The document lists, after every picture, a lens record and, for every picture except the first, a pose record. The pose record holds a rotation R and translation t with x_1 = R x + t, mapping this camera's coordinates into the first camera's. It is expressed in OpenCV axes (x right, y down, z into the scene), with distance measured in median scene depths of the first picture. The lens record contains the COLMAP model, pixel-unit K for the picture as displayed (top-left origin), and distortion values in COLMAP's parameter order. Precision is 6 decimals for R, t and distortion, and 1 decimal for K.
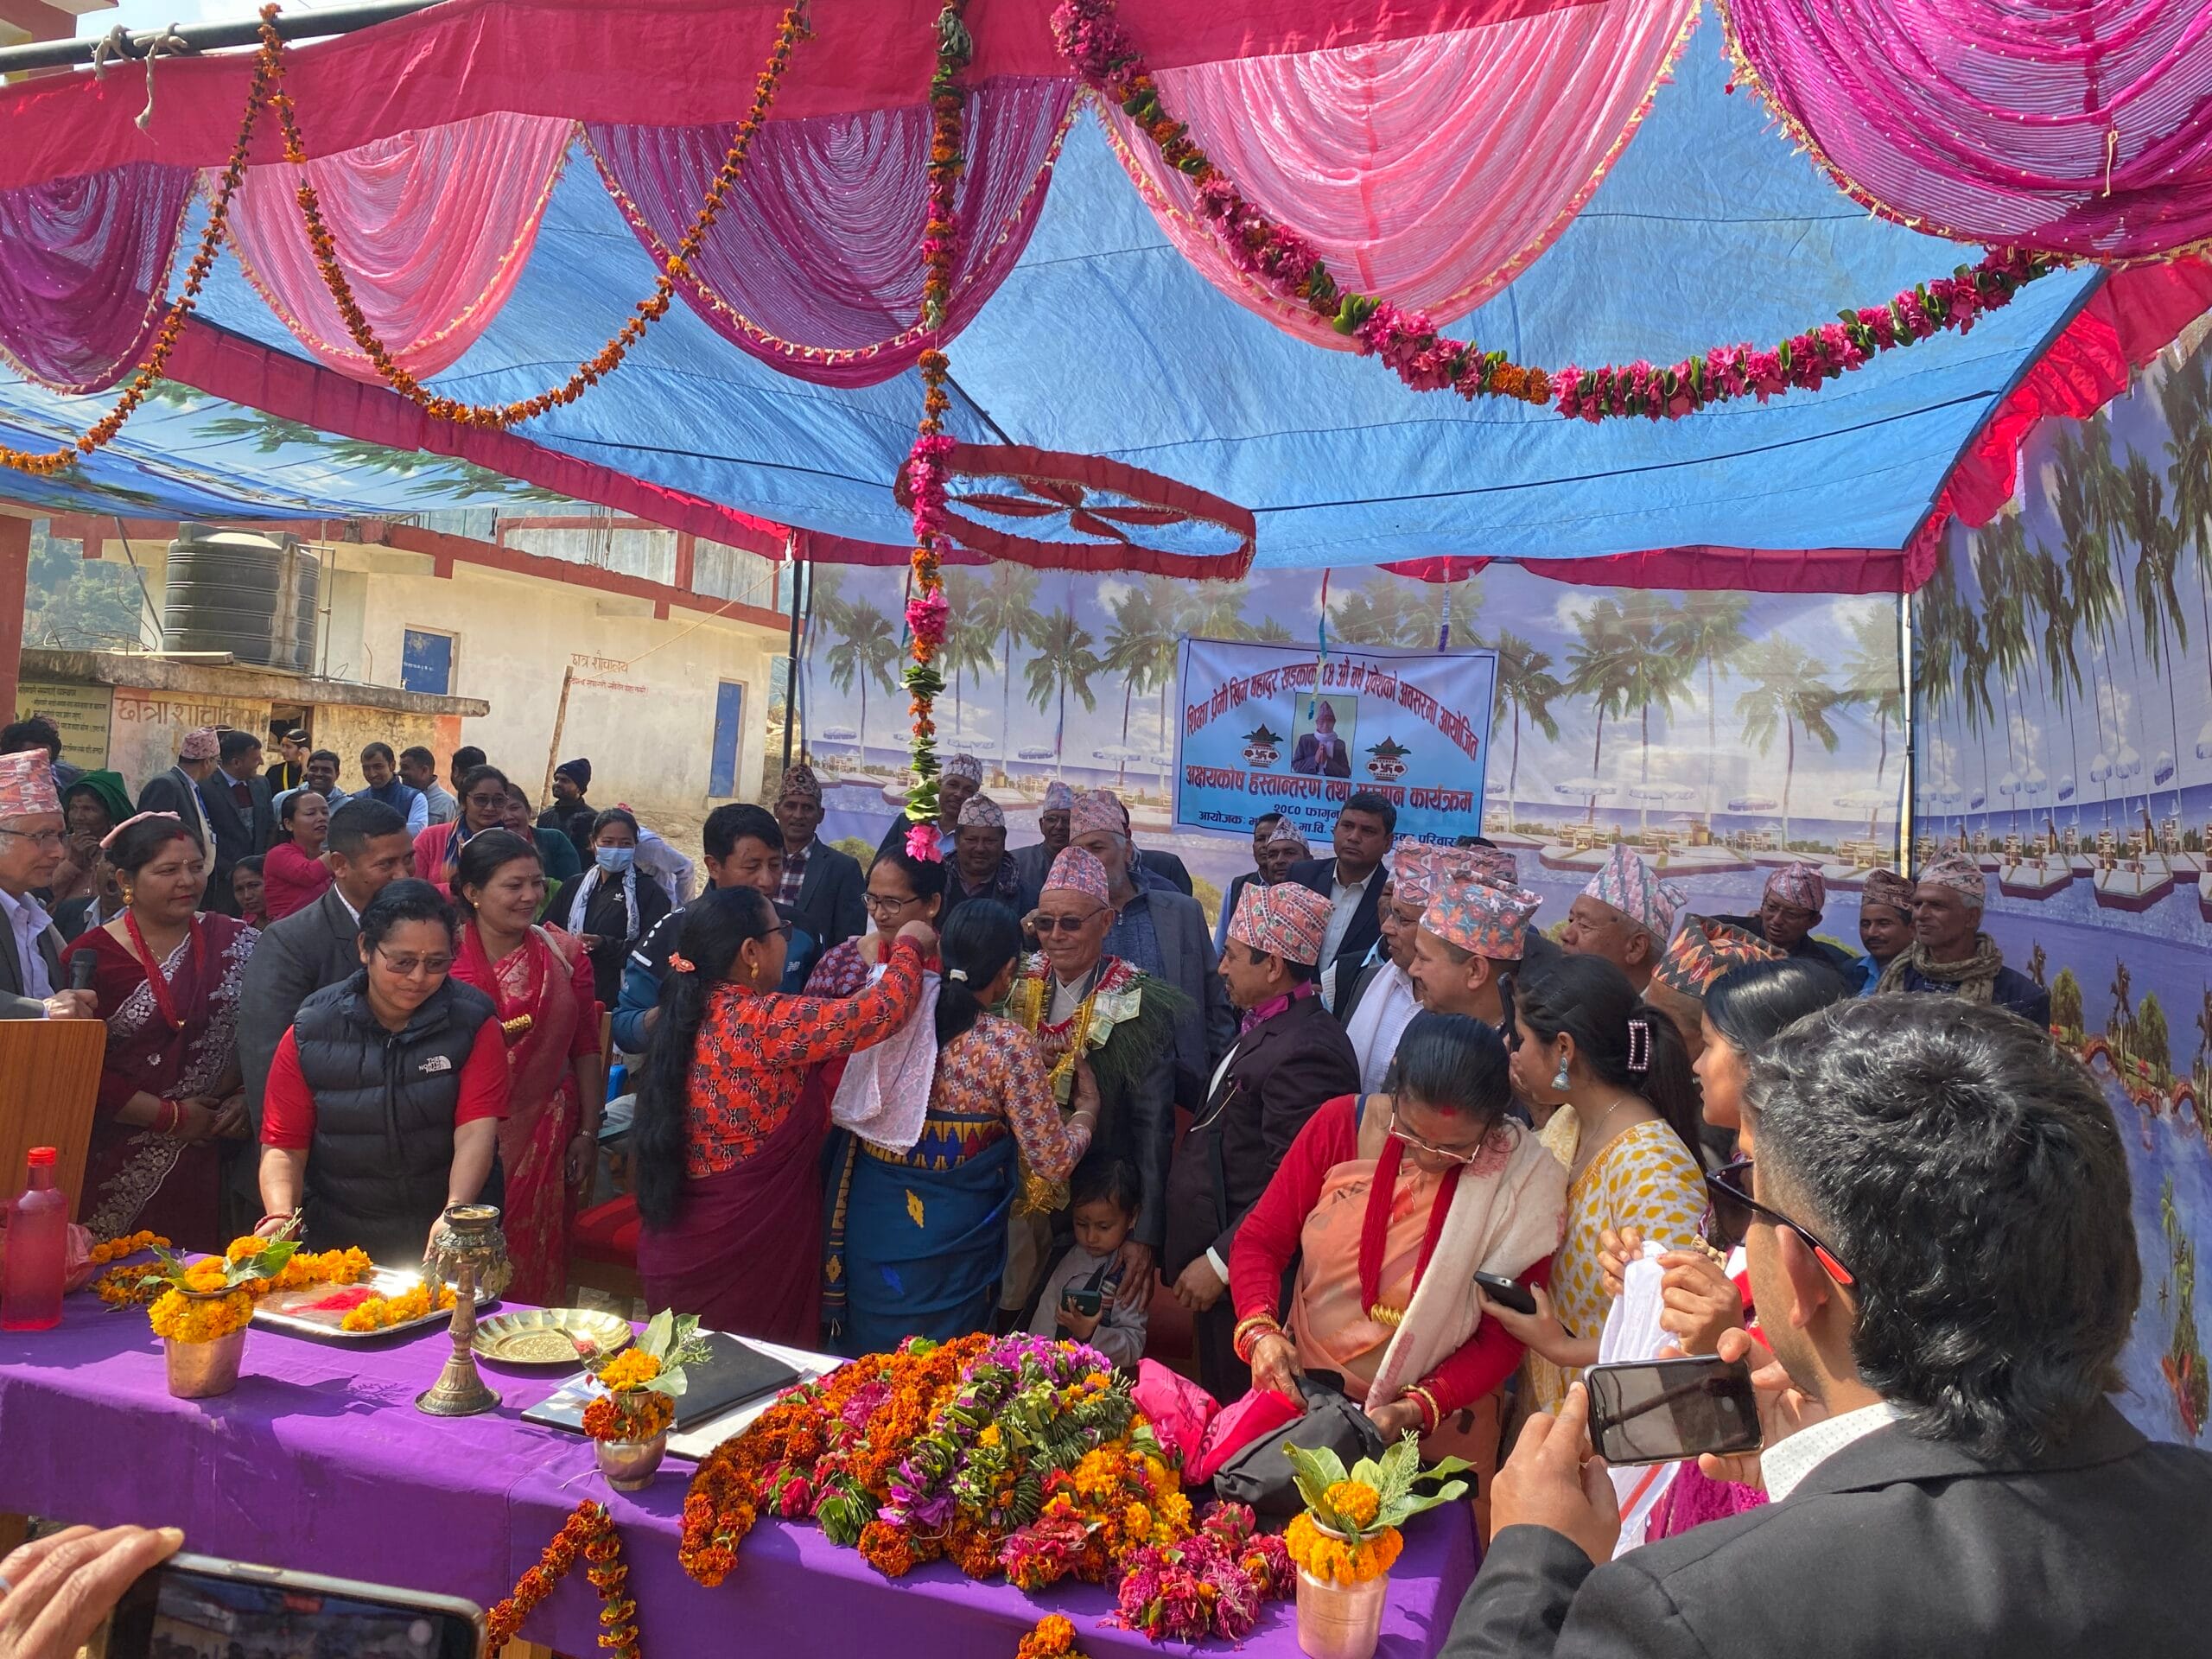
lens RADIAL K [[1754.5, 0, 1112.1], [0, 1754.5, 811.2], [0, 0, 1]] dist [0.022823, -0.021444]
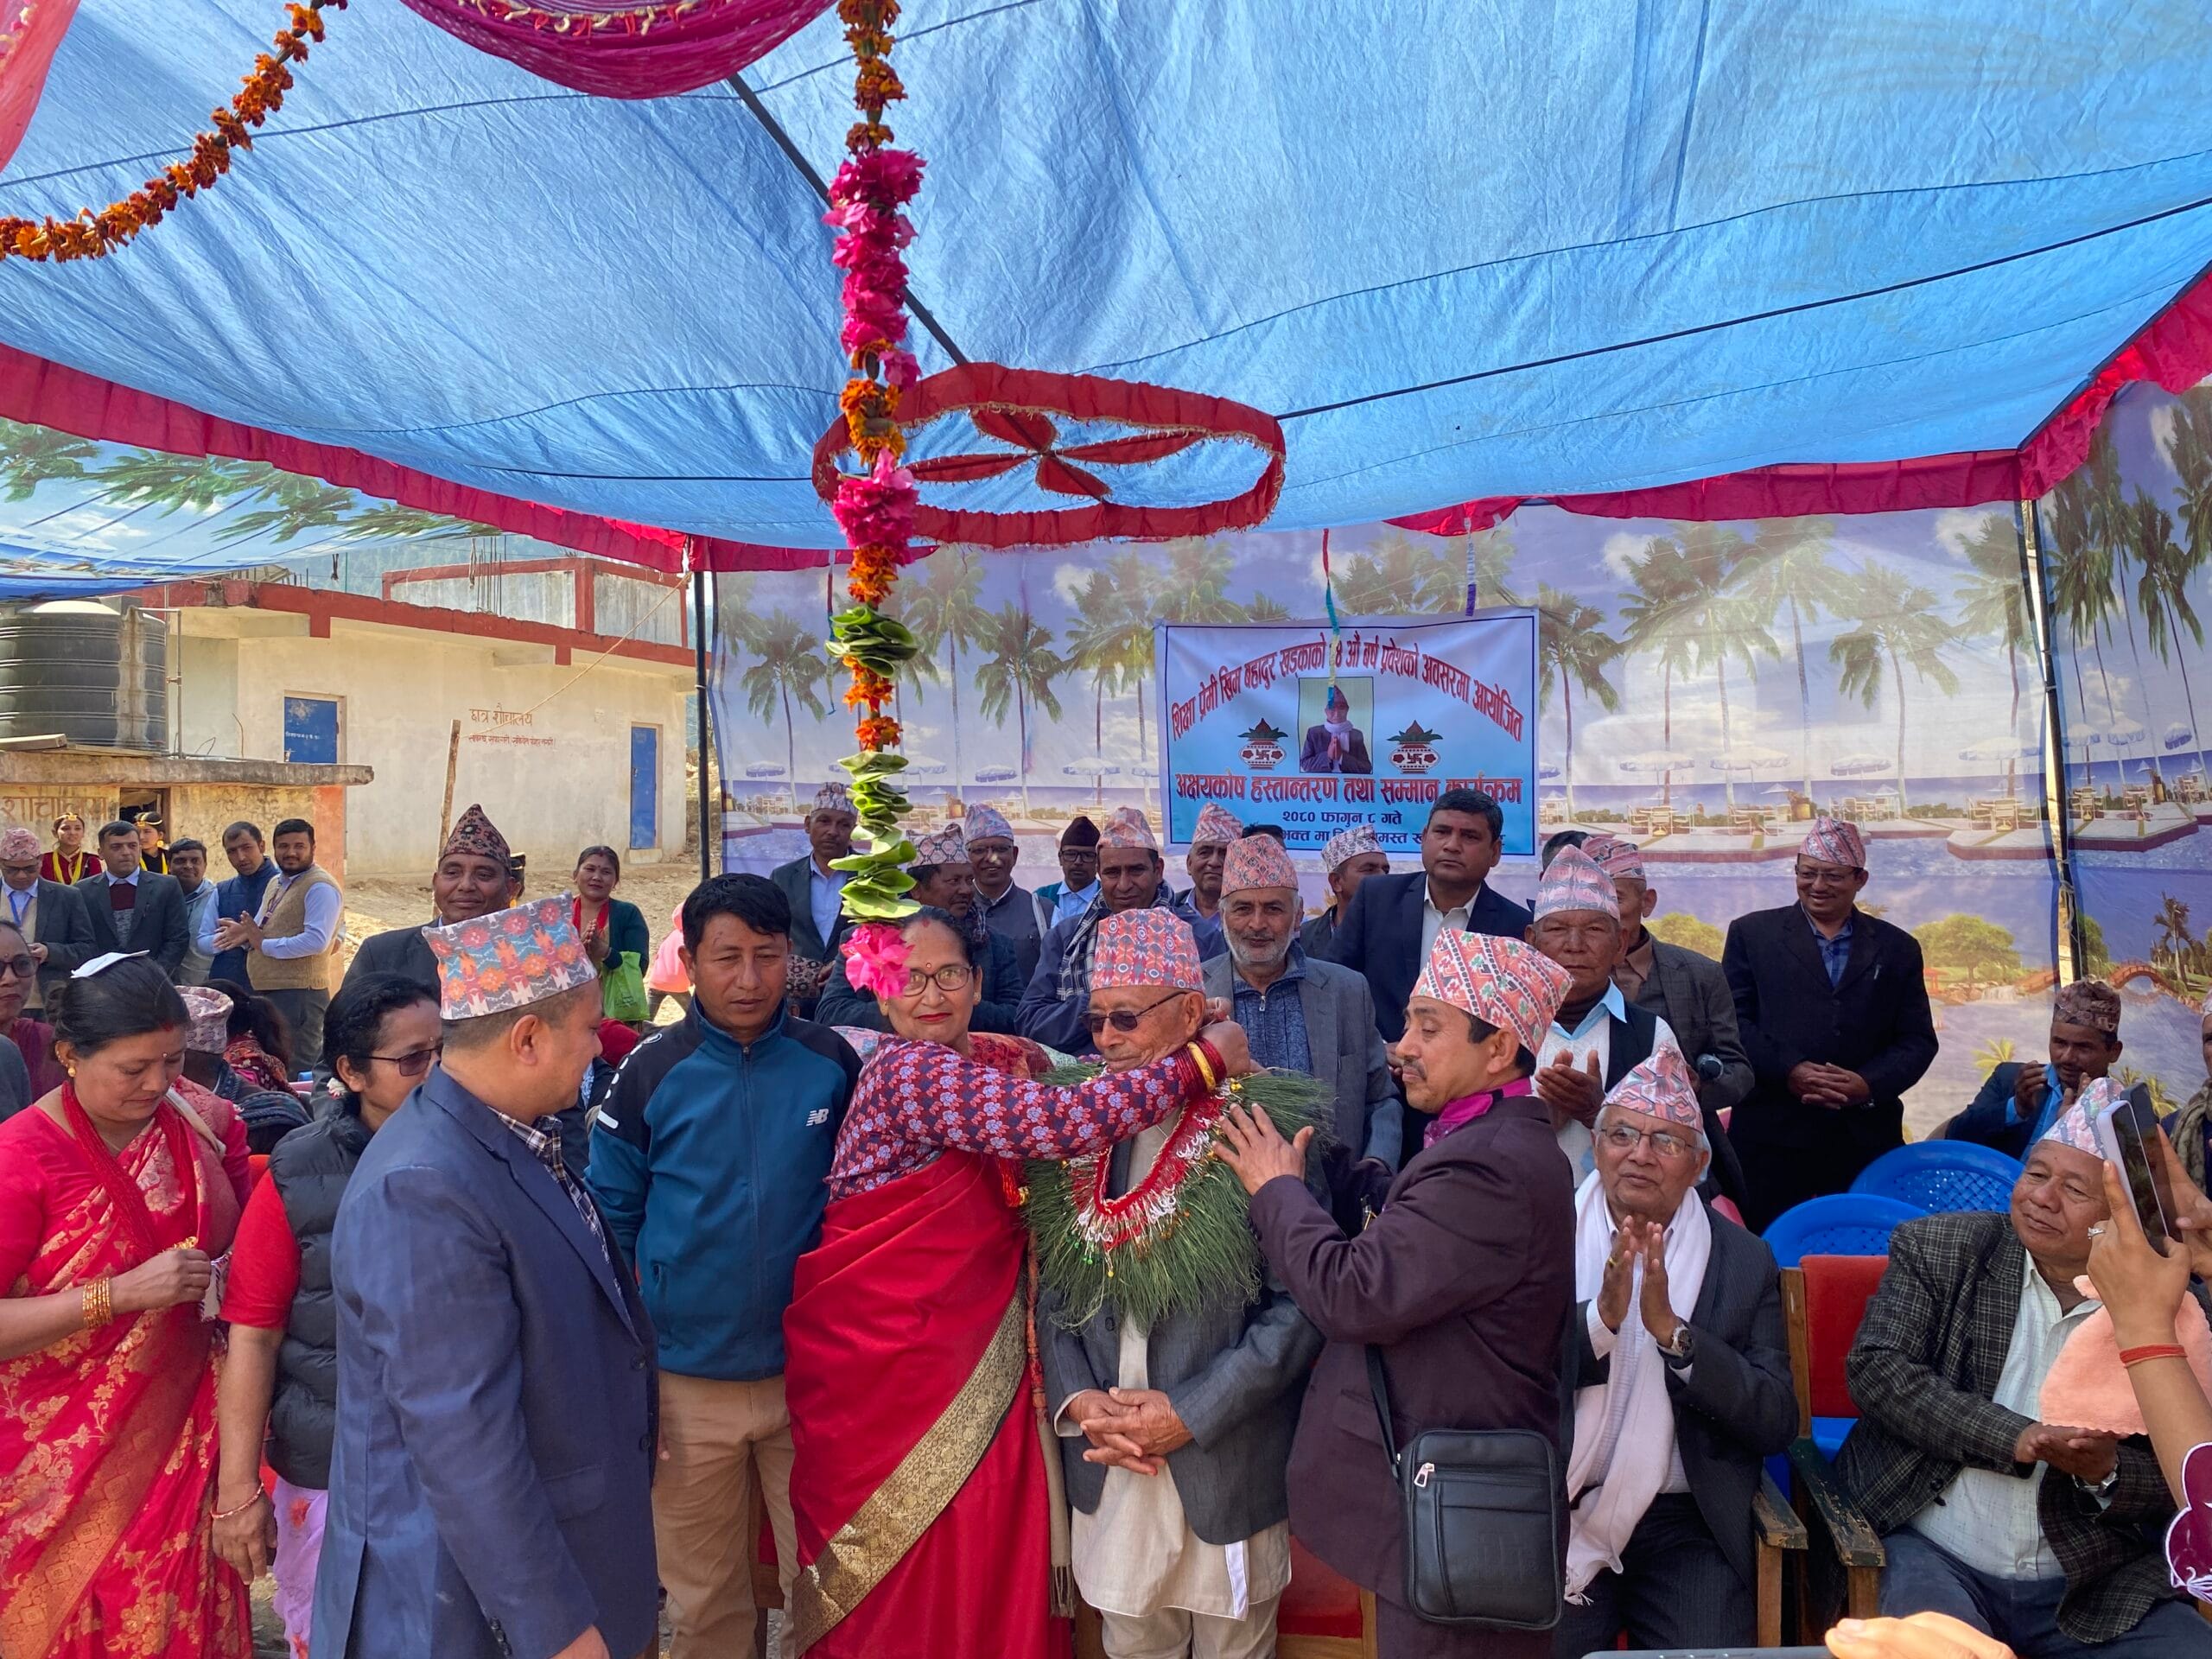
lens RADIAL K [[1754.5, 0, 1106.6], [0, 1754.5, 790.8], [0, 0, 1]] dist [0.022823, -0.021444]
pose [[0.996017, -0.080845, 0.037608, -0.025652], [0.081545, 0.996517, -0.017445, -0.006601], [-0.036066, 0.020442, 0.999140, 0.166217]]
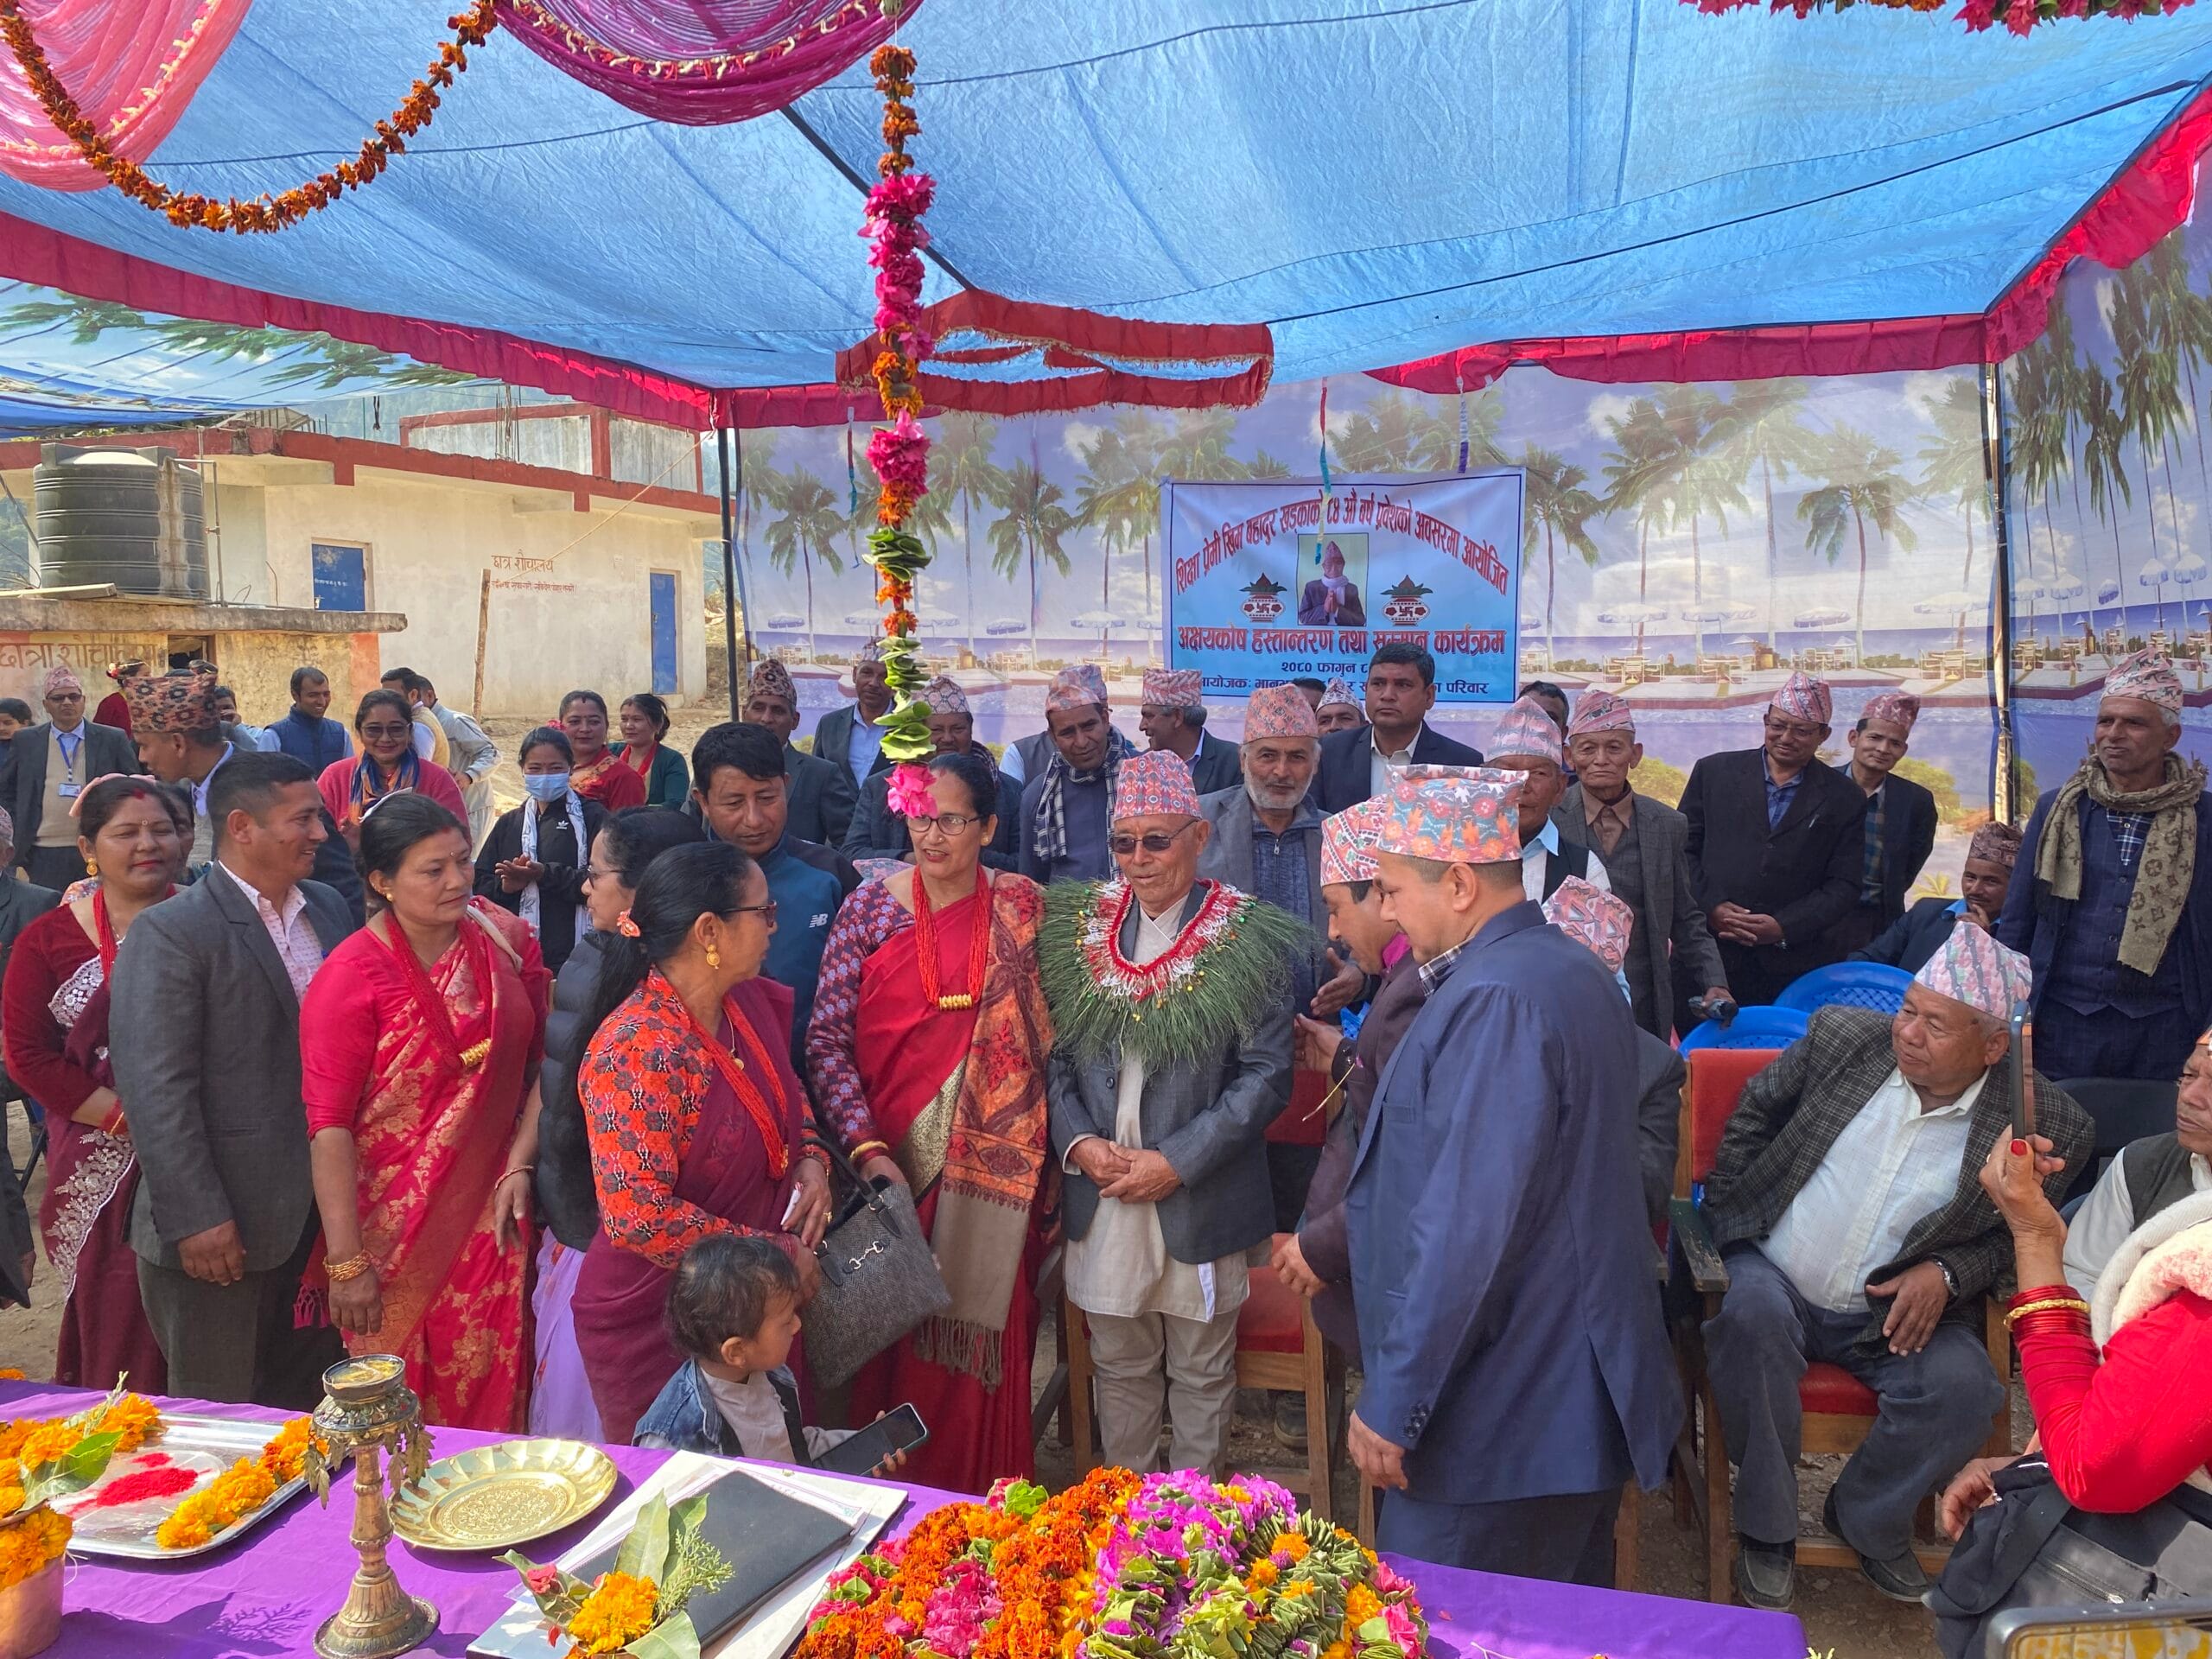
lens RADIAL K [[1754.5, 0, 1105.9], [0, 1754.5, 832.6], [0, 0, 1]] dist [0.022823, -0.021444]
pose [[0.996381, -0.083119, 0.017801, -0.022011], [0.081127, 0.992375, 0.092787, -0.008306], [-0.025377, -0.091007, 0.995527, 0.105560]]
